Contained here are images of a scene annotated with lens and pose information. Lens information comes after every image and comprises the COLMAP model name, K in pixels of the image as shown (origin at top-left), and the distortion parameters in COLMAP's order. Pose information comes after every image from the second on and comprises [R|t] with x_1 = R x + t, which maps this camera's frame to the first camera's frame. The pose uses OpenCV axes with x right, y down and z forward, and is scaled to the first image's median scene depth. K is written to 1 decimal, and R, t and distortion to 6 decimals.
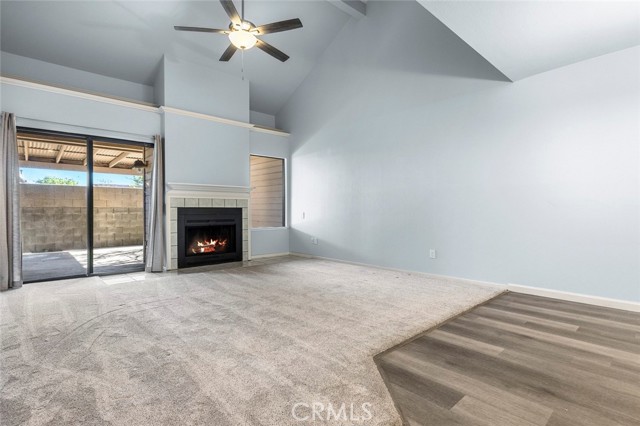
lens RADIAL K [[307.4, 0, 329.8], [0, 307.4, 206.6], [0, 0, 1]] dist [0.001774, 0.000581]
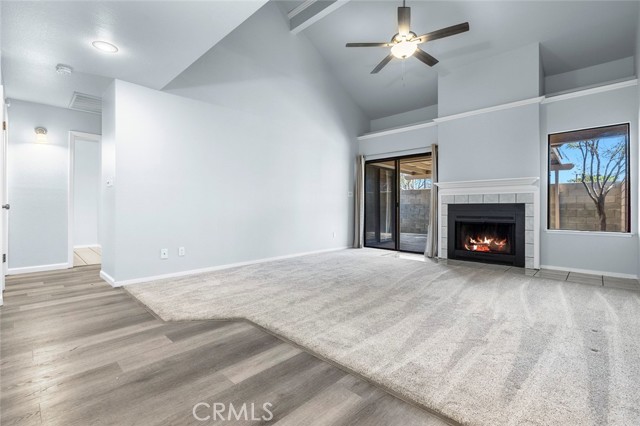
lens RADIAL K [[292.7, 0, 320.0], [0, 292.7, 198.4], [0, 0, 1]] dist [-0.002151, -0.000412]
pose [[0.065429, -0.027309, -0.997483, 0.538143], [0.011402, 0.999581, -0.026618, 0.005808], [0.997792, -0.009632, 0.065713, 0.472129]]
